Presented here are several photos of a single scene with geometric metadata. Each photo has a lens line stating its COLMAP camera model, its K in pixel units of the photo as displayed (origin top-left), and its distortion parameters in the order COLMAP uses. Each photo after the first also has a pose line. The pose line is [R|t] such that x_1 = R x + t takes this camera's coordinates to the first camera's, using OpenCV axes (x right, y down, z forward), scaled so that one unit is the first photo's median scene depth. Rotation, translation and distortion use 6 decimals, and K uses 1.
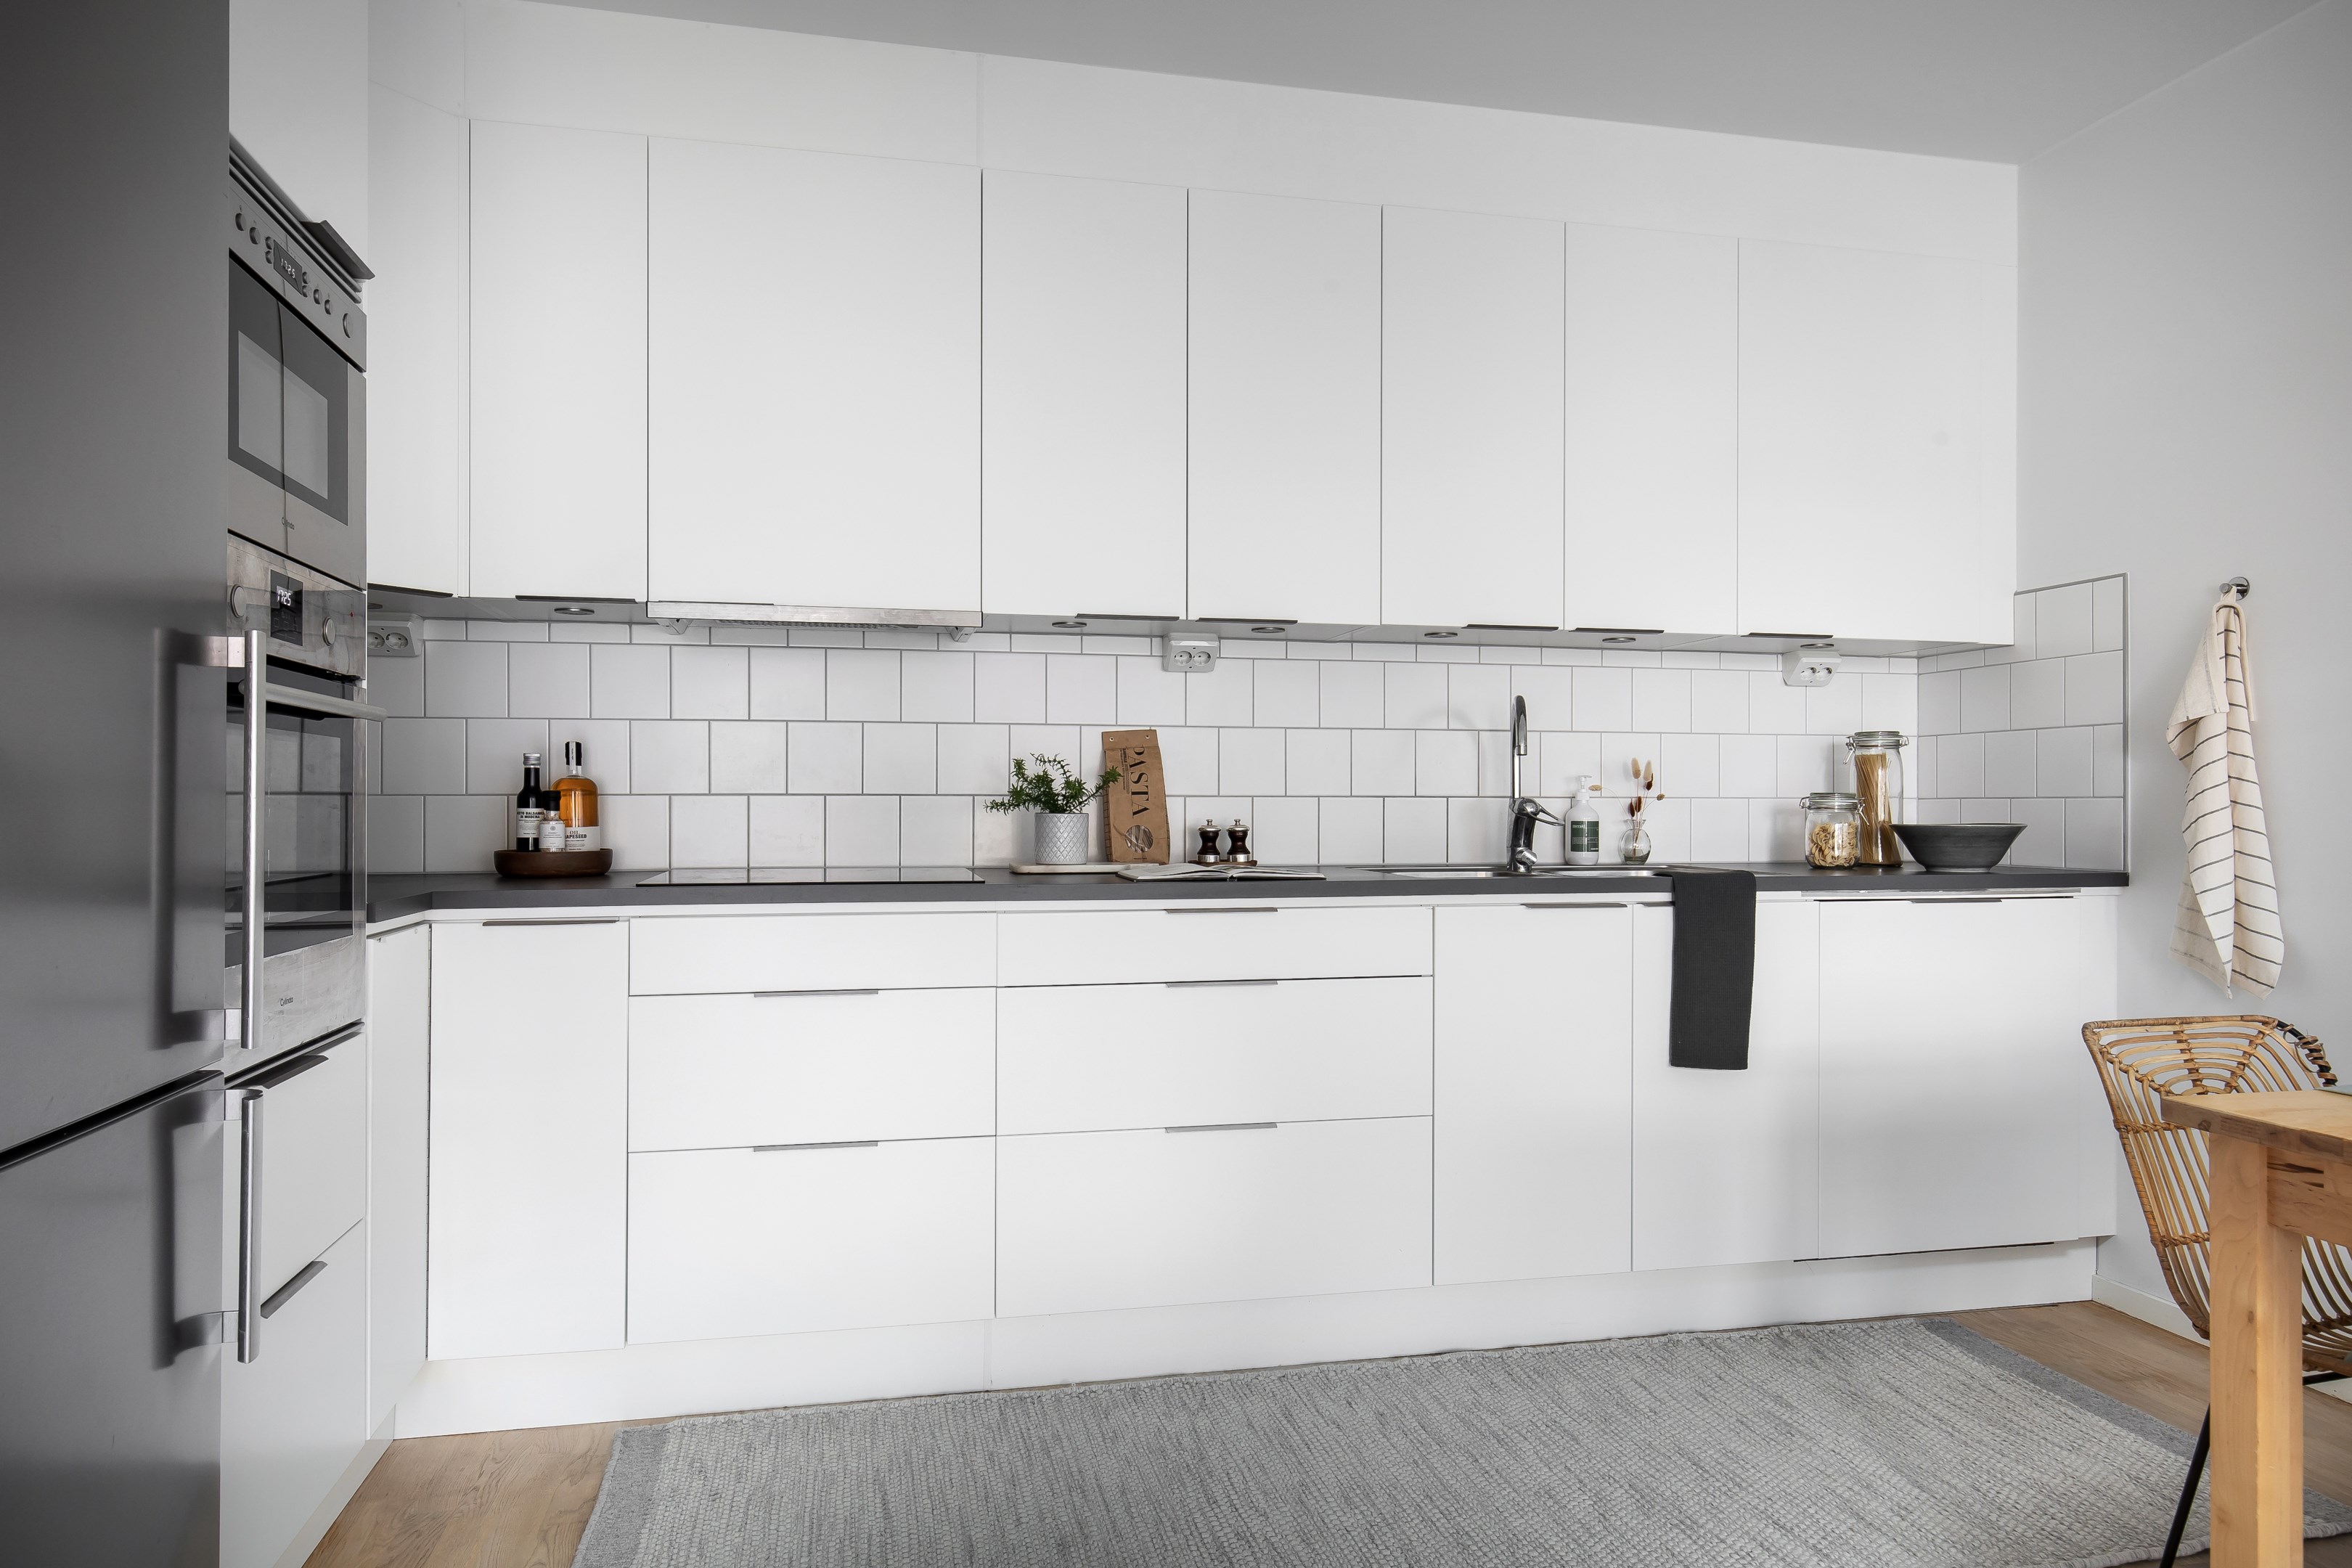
lens RADIAL K [[1470.3, 0, 1174.8], [0, 1470.3, 801.0], [0, 0, 1]] dist [0.001117, 0.001069]
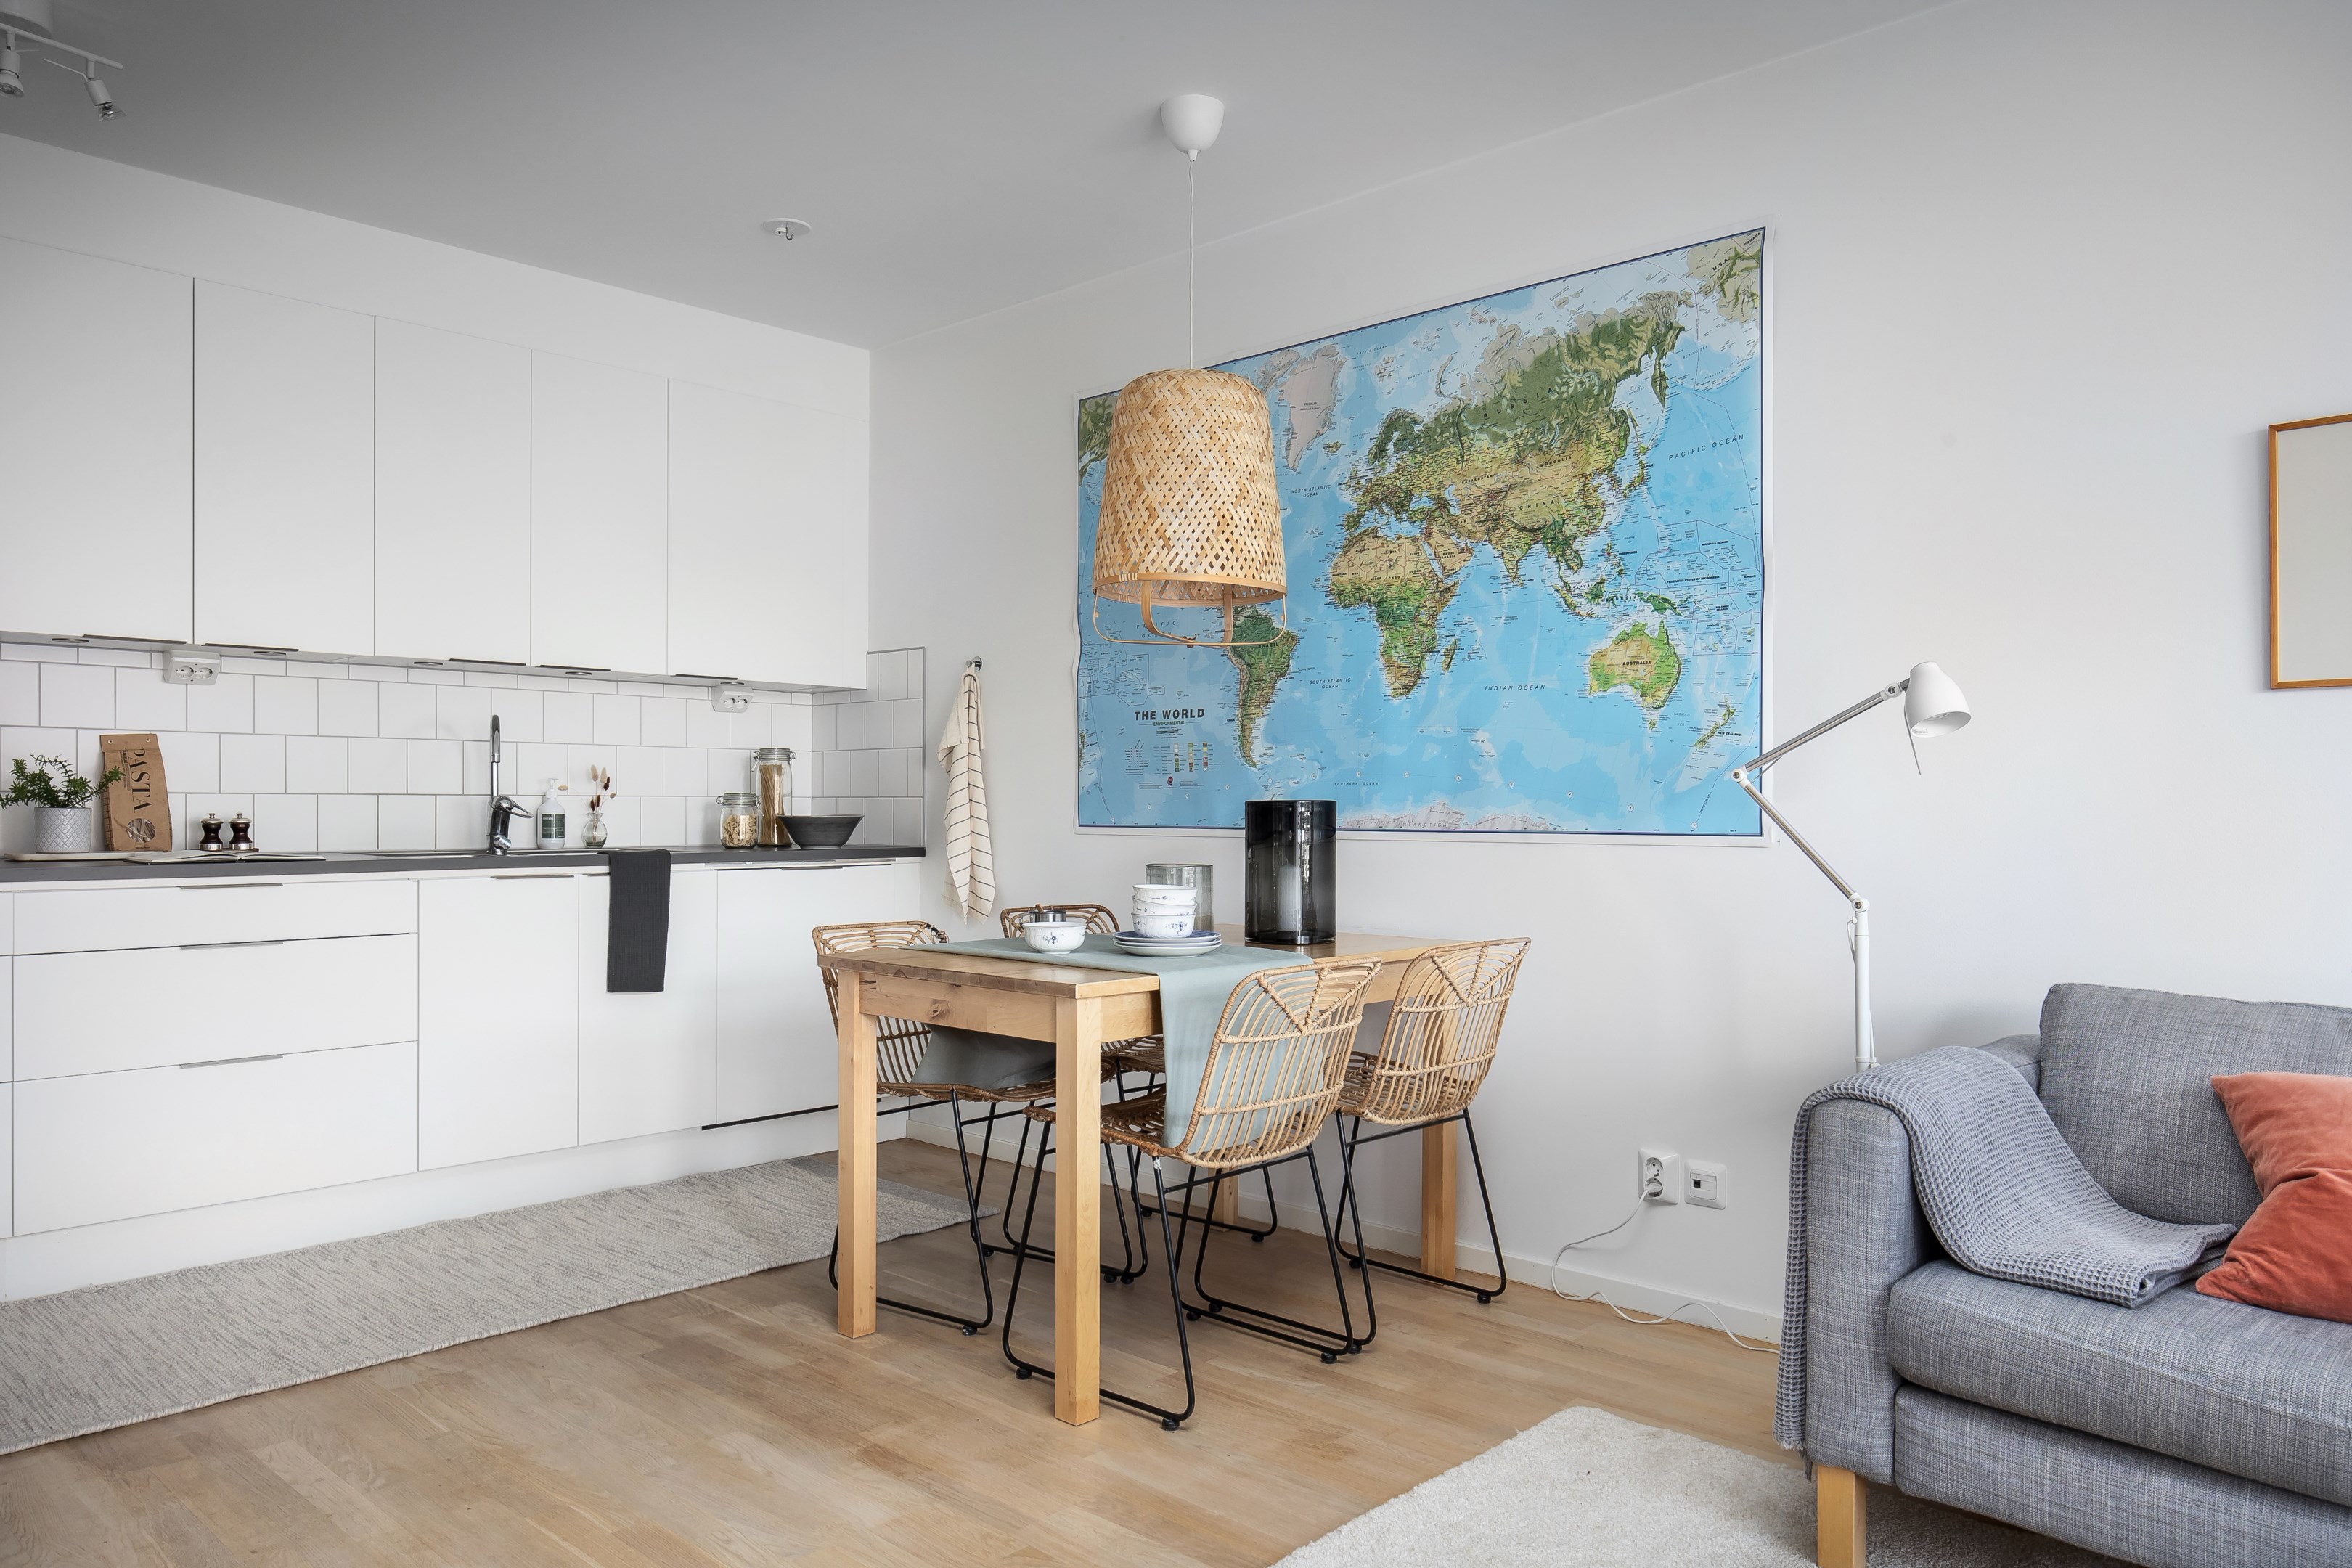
lens RADIAL K [[1601.4, 0, 1155.9], [0, 1601.4, 814.0], [0, 0, 1]] dist [-0.001774, -0.001974]
pose [[0.832822, -0.002260, 0.553536, -0.057417], [-0.003293, 0.999954, 0.009037, -0.000727], [-0.553531, -0.009349, 0.832776, -0.482634]]
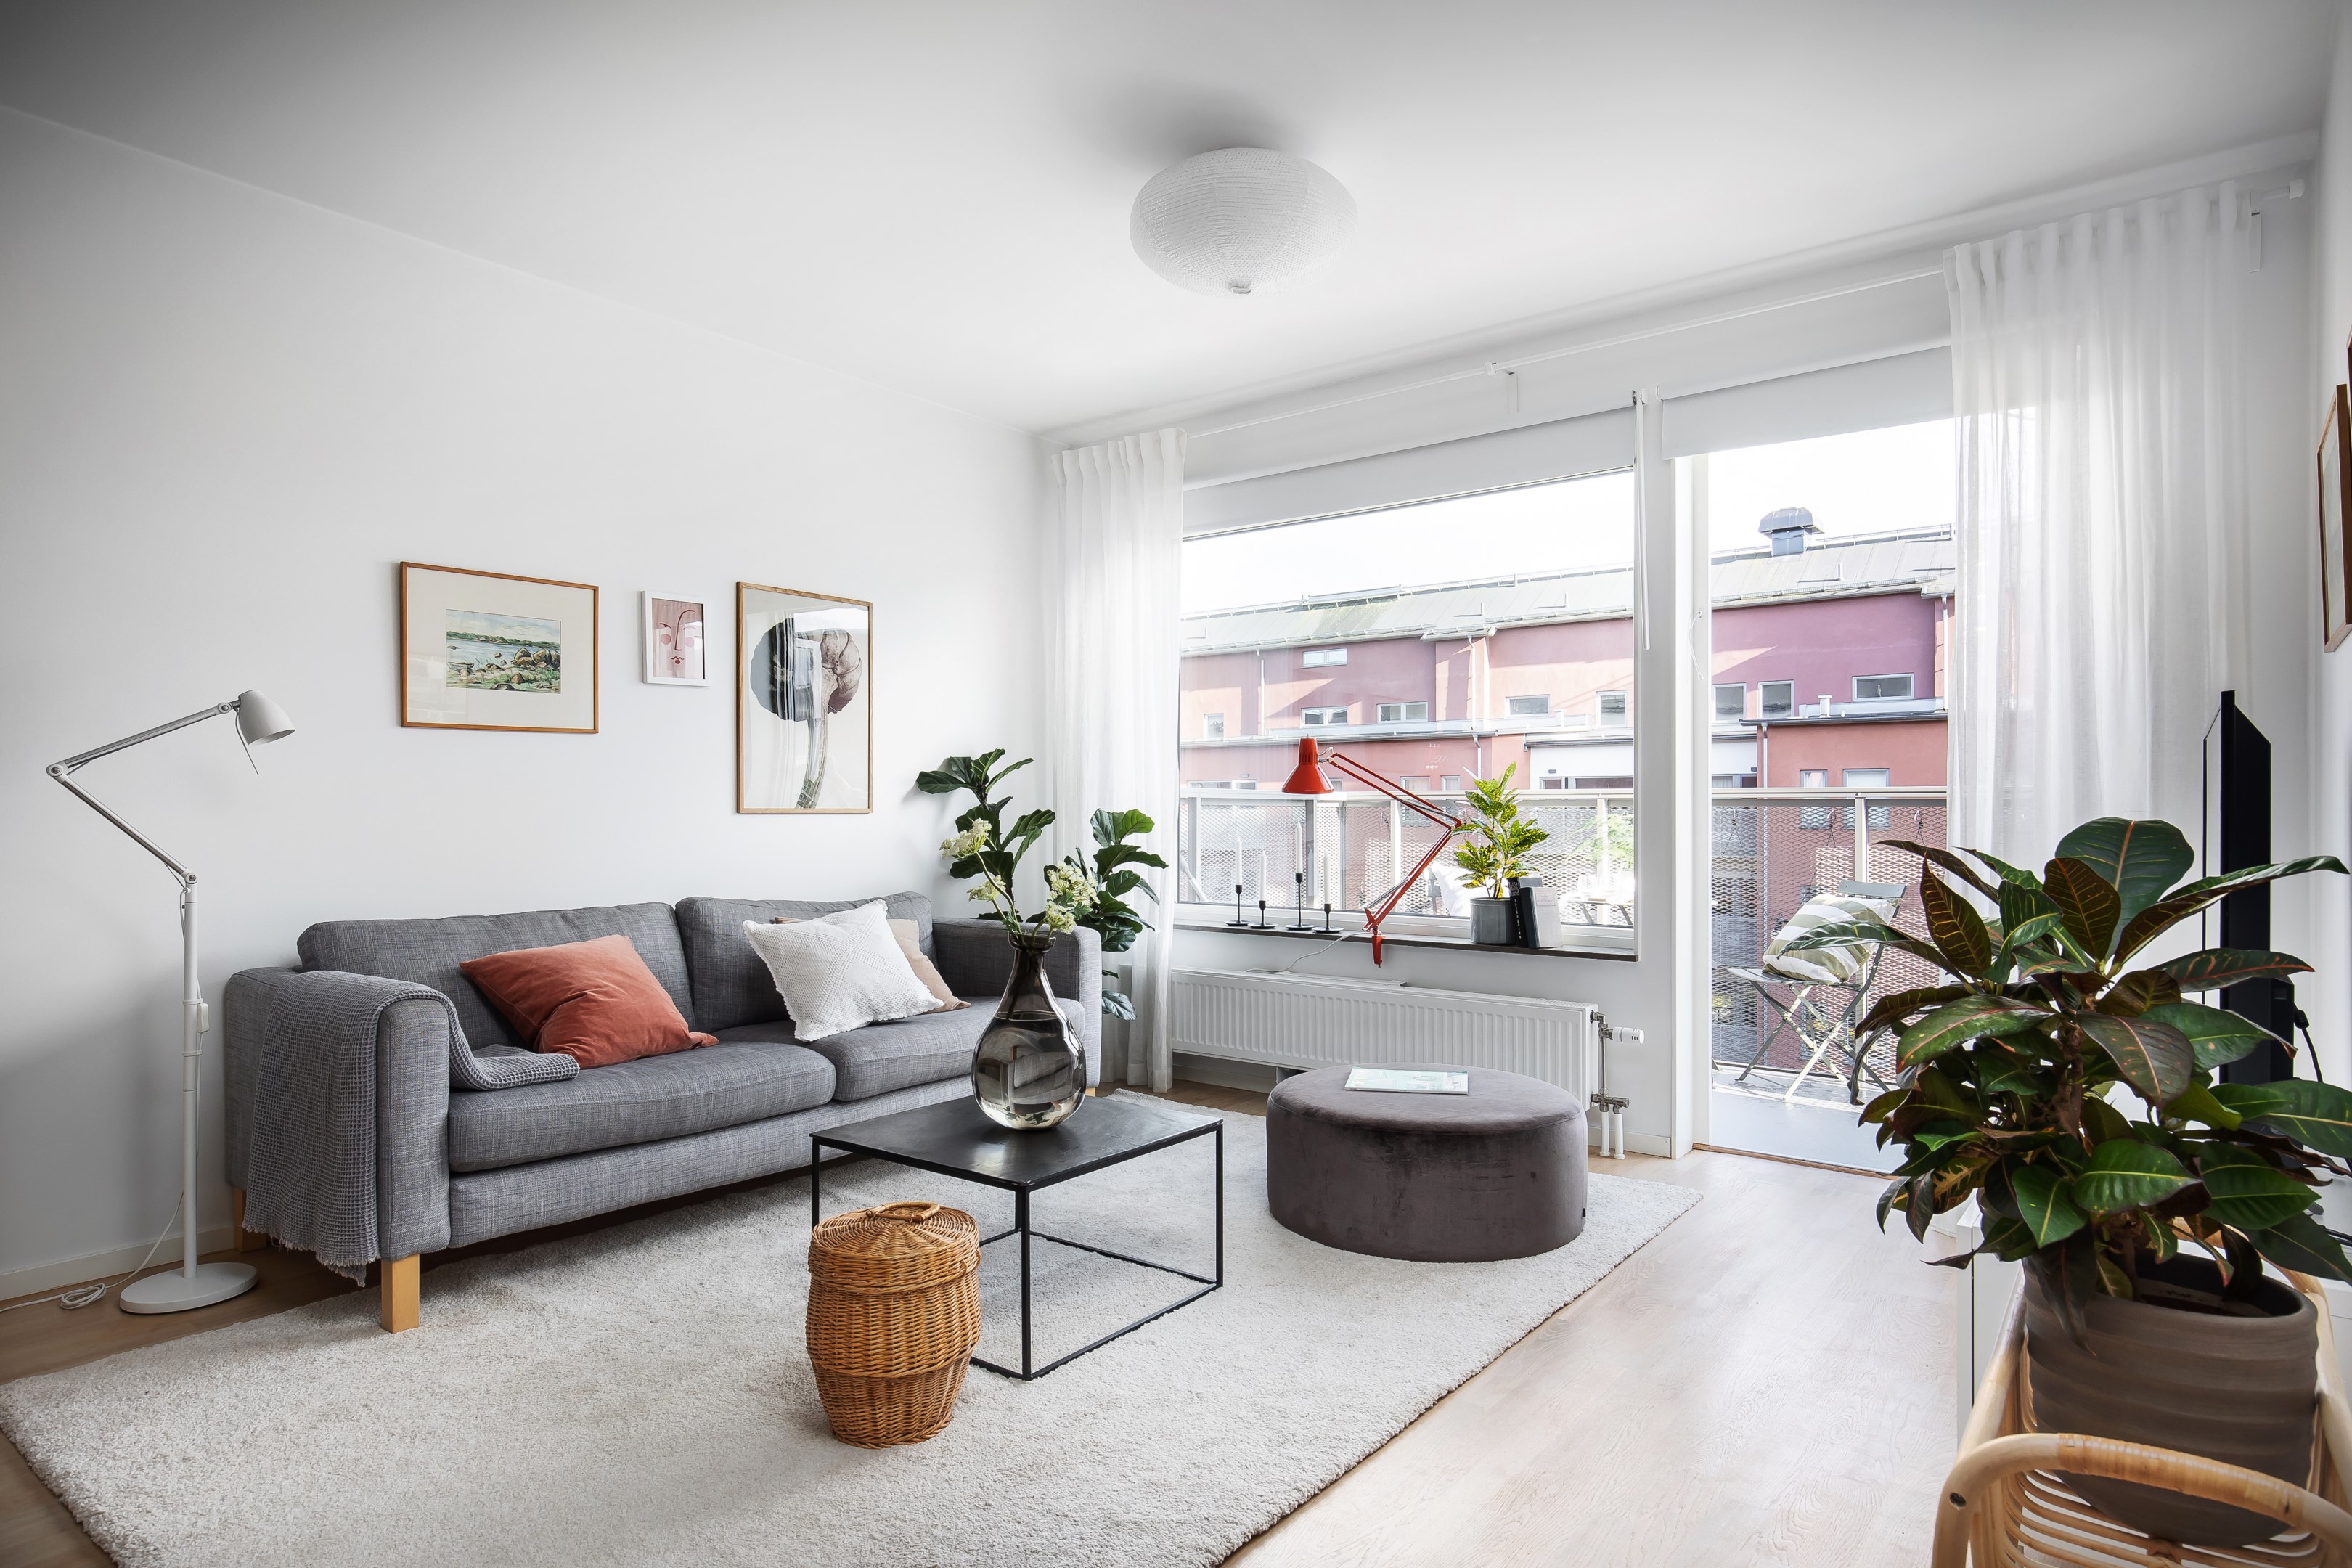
lens RADIAL K [[1334.0, 0, 1189.8], [0, 1334.0, 808.2], [0, 0, 1]] dist [0.004090, 0.000972]
pose [[-0.638192, -0.000245, 0.769877, -0.382694], [-0.001470, 0.999999, -0.000901, 0.008244], [-0.769876, -0.001707, -0.638191, 0.087084]]
